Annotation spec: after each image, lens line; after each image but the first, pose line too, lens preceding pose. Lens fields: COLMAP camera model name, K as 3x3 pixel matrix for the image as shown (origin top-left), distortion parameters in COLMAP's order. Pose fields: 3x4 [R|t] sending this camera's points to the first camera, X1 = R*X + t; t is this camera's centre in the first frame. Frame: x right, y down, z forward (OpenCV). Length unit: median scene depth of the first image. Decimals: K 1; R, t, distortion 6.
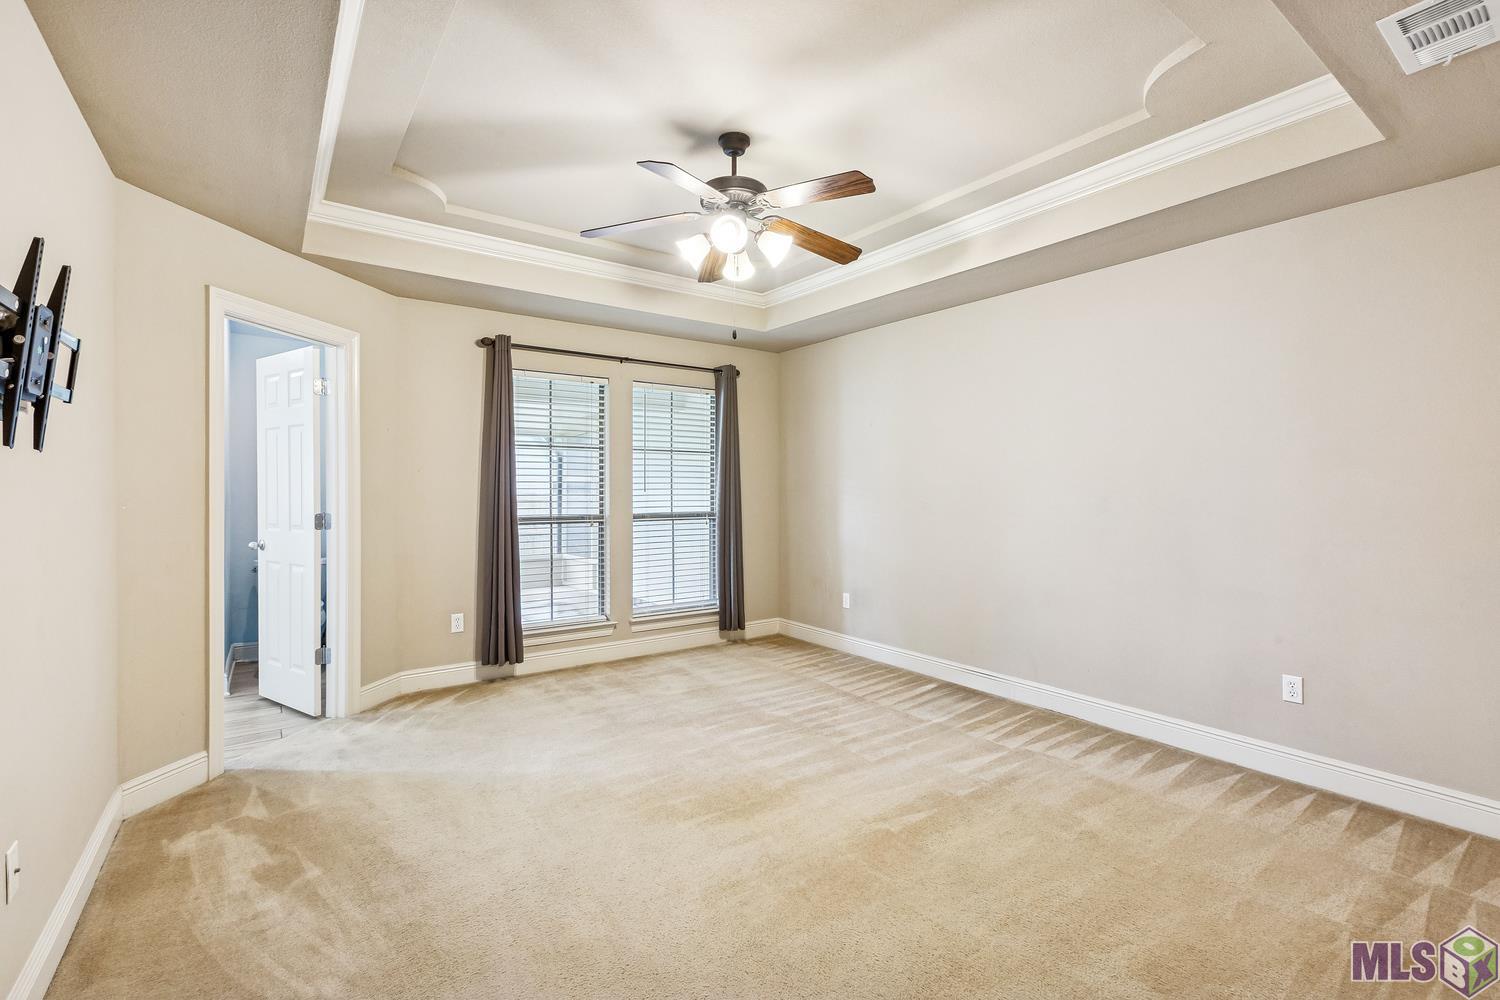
lens RADIAL K [[667.4, 0, 750.3], [0, 667.4, 493.2], [0, 0, 1]] dist [-0.000294, 0.000004]
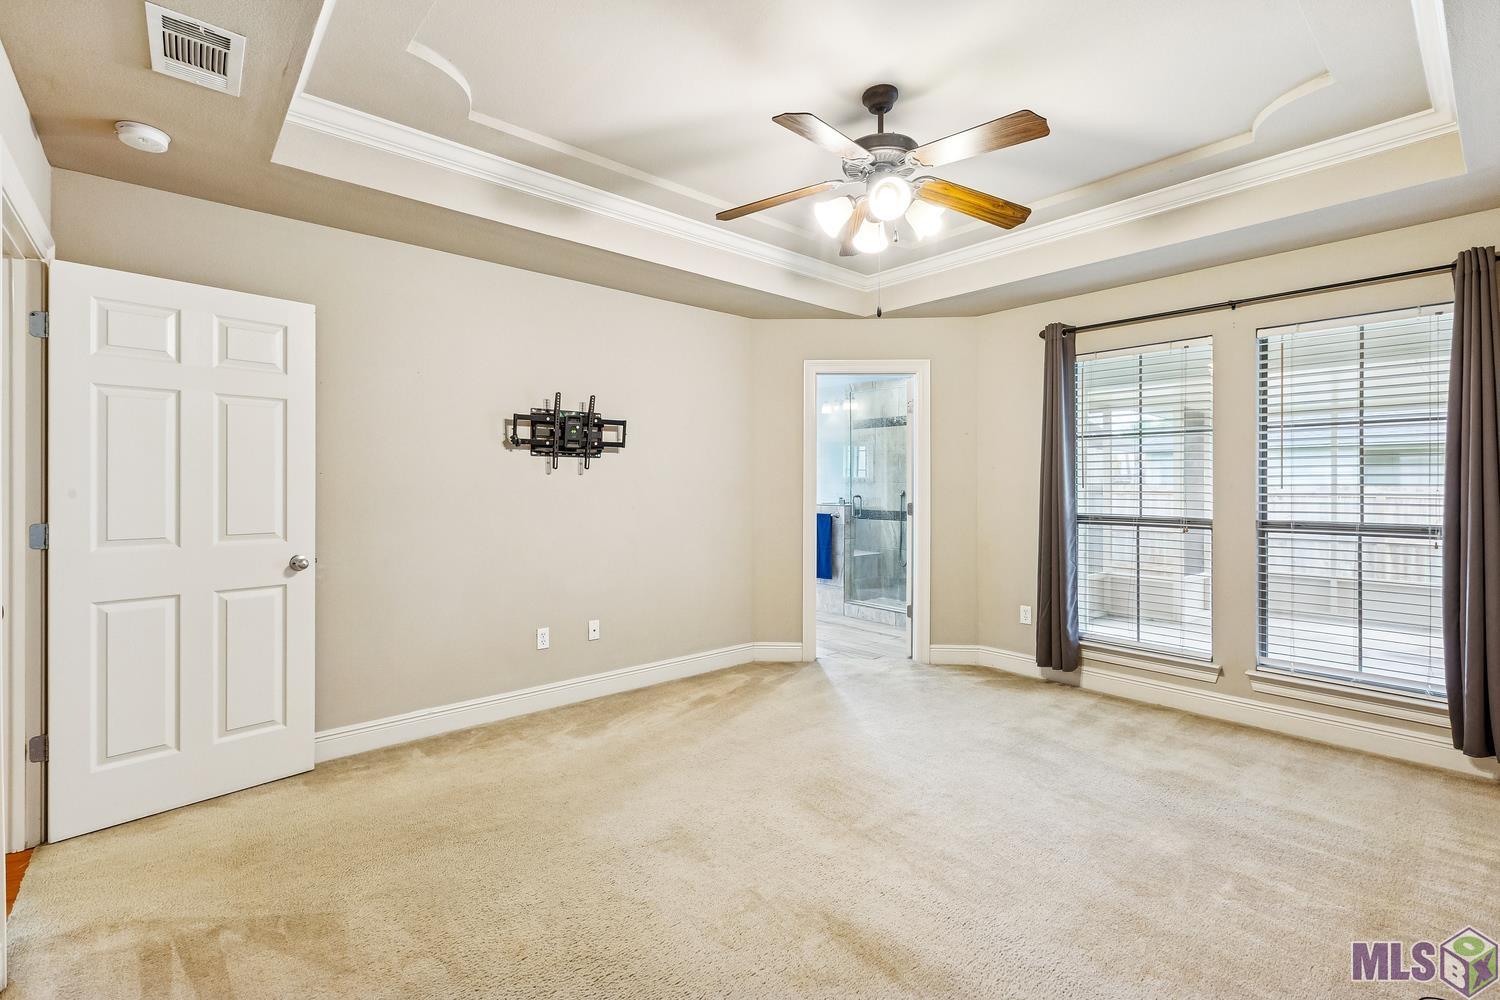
lens RADIAL K [[668.0, 0, 740.9], [0, 668.0, 485.2], [0, 0, 1]] dist [-0.000471, -0.000159]
pose [[0.089469, -0.000063, -0.995990, 0.545977], [-0.008196, 0.999966, -0.000800, -0.000795], [0.995956, 0.008235, 0.089465, 0.470158]]
